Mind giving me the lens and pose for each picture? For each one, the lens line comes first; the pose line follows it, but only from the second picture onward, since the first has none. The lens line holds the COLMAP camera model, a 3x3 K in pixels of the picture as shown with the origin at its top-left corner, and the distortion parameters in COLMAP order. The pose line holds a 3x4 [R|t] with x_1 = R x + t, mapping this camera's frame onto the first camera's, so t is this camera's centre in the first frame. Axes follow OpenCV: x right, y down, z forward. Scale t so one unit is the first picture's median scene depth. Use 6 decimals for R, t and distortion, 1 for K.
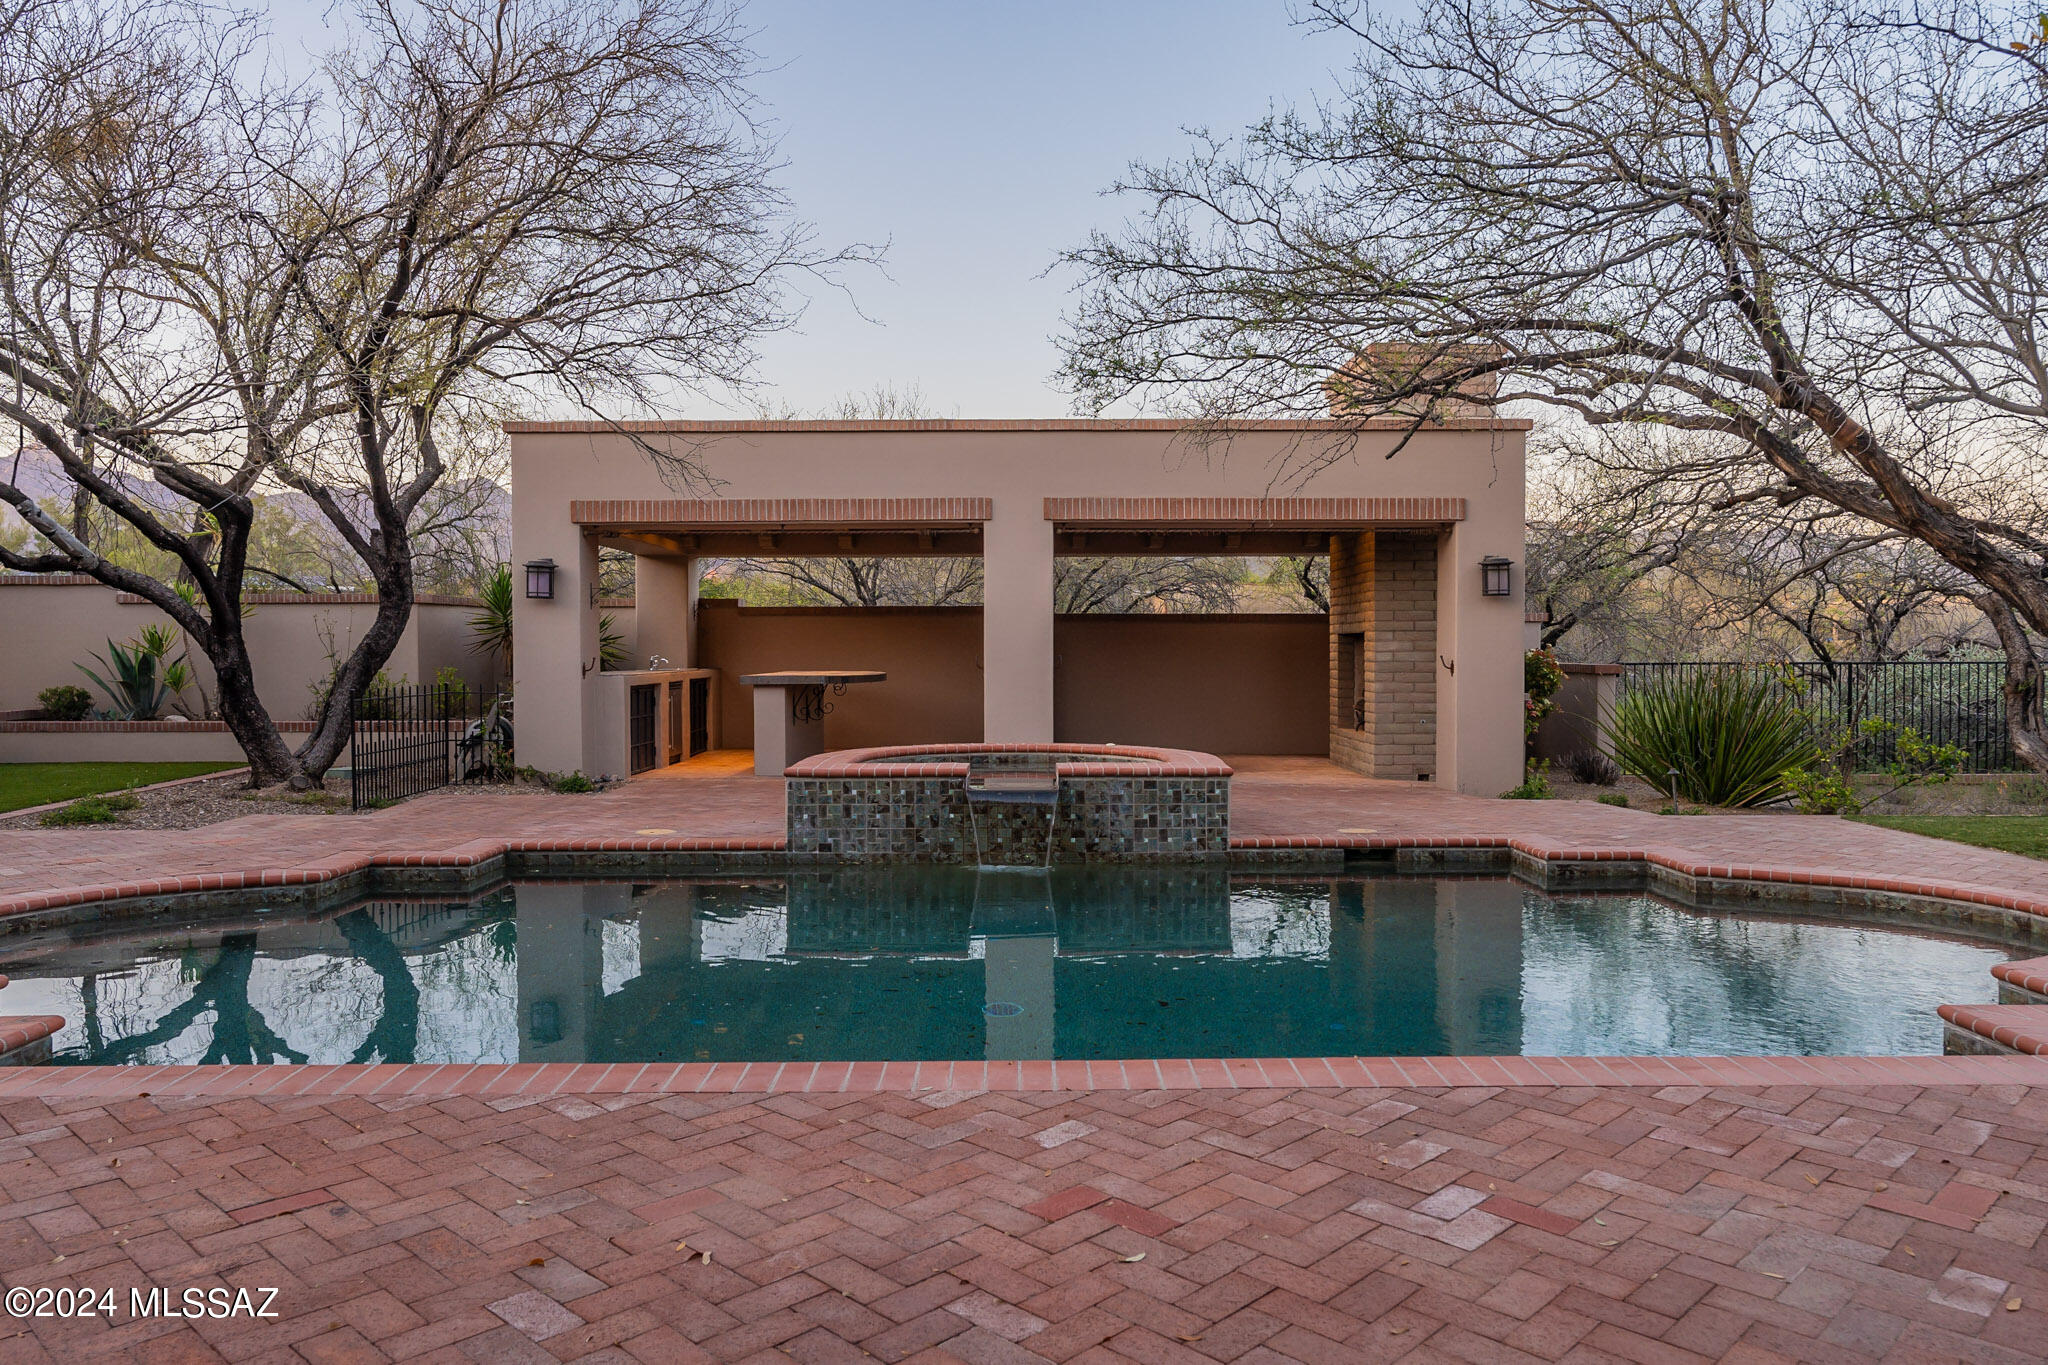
lens RADIAL K [[1431.2, 0, 1025.1], [0, 1431.2, 680.2], [0, 0, 1]] dist [0.001347, 0.000268]
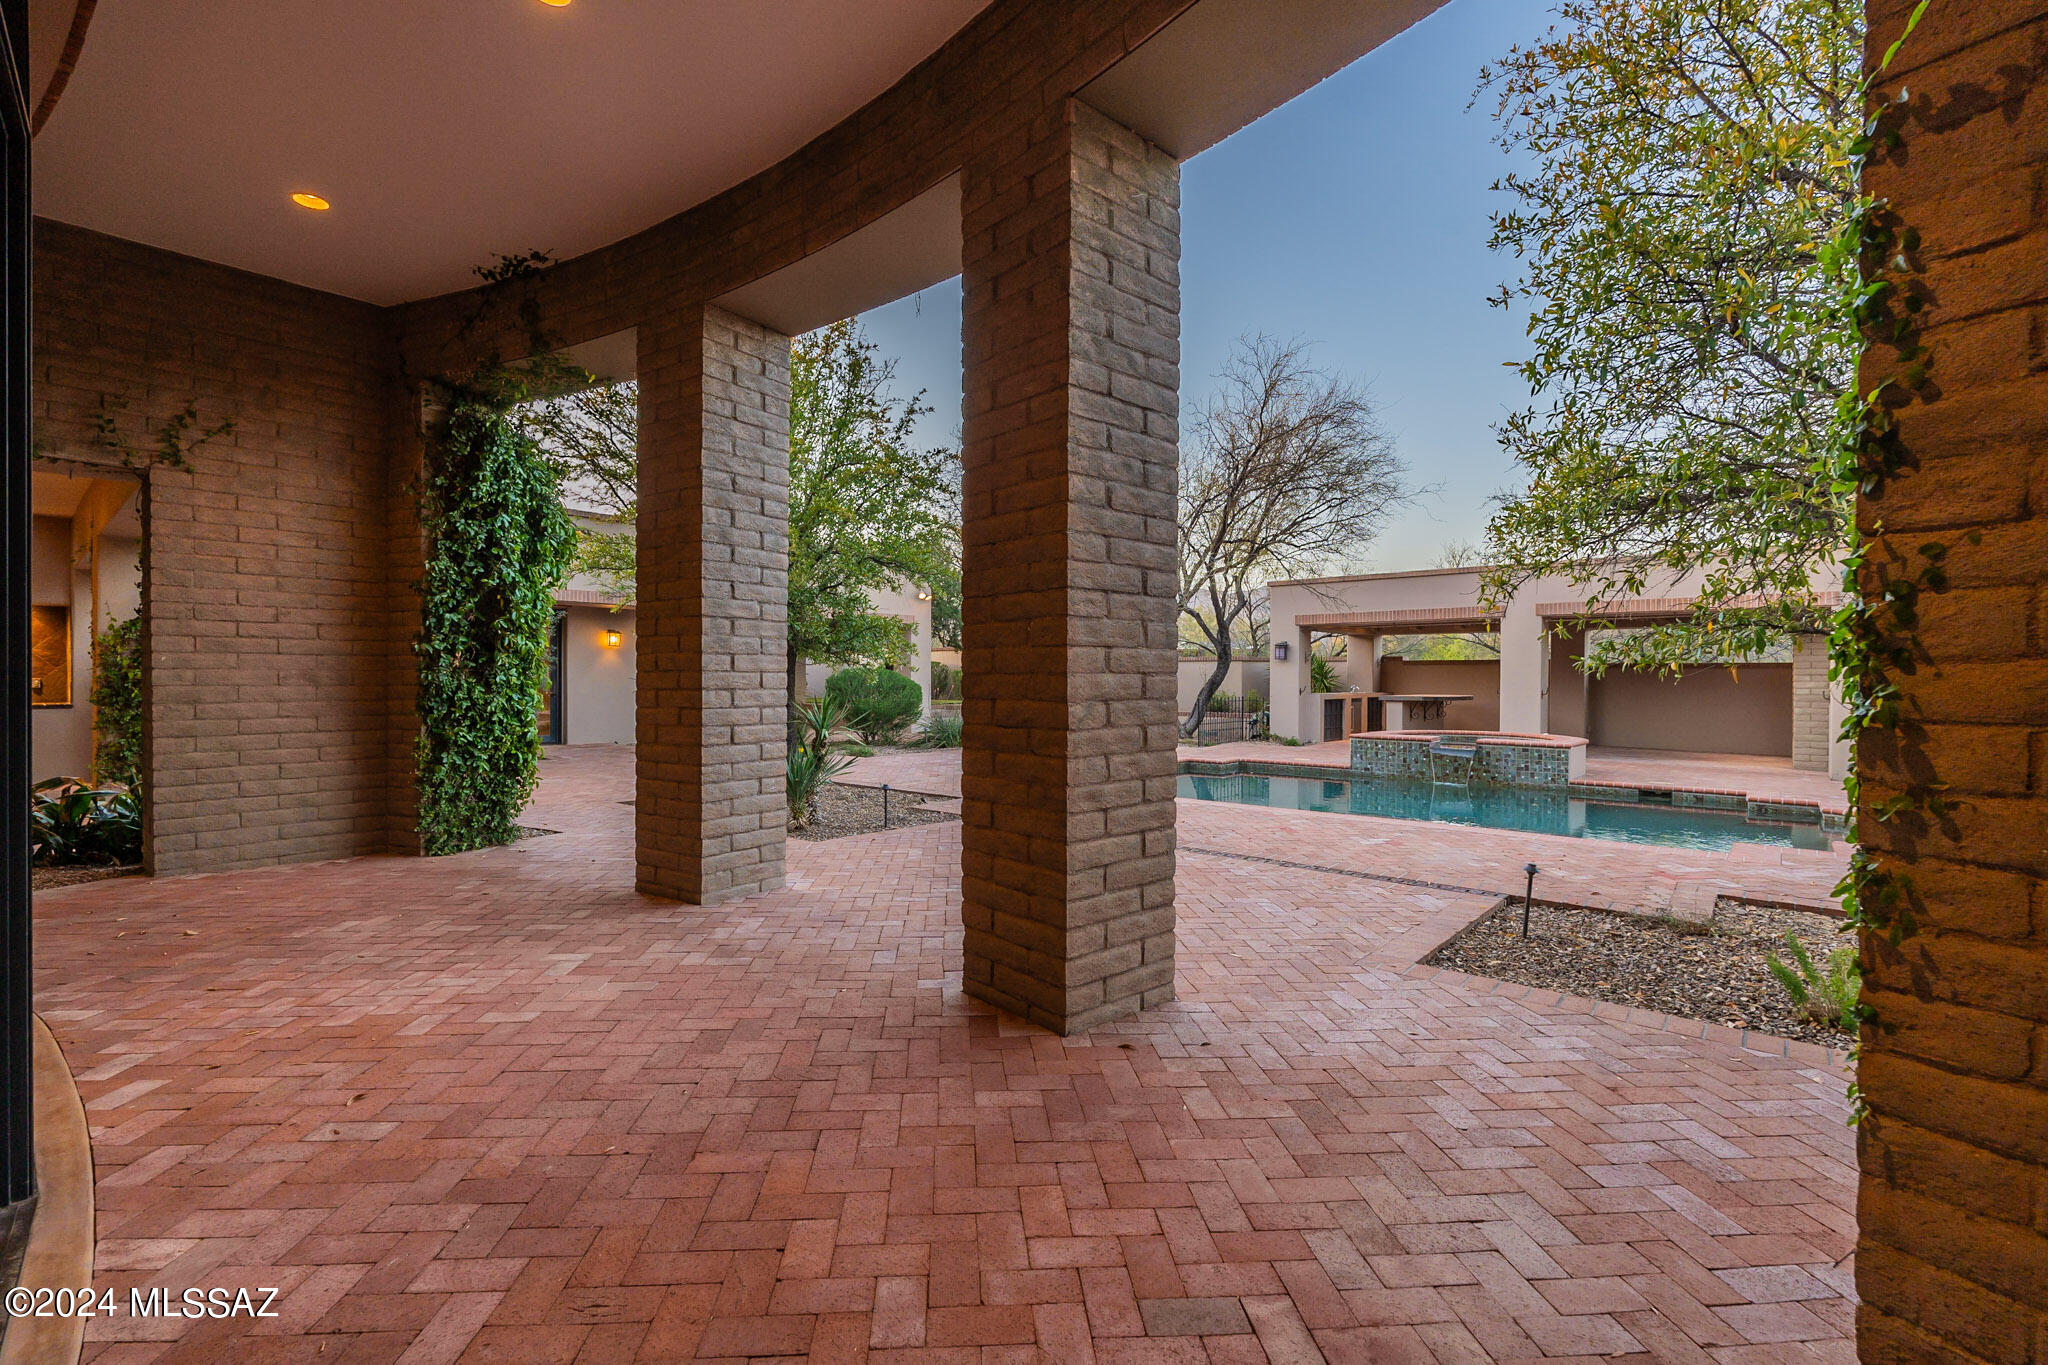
lens RADIAL K [[936.7, 0, 1019.2], [0, 936.7, 679.0], [0, 0, 1]] dist [0.000142, 0.000013]
pose [[0.755651, 0.006707, -0.654940, 0.306602], [-0.021550, 0.999661, -0.014627, 0.004173], [0.654620, 0.025167, 0.755539, -0.367842]]
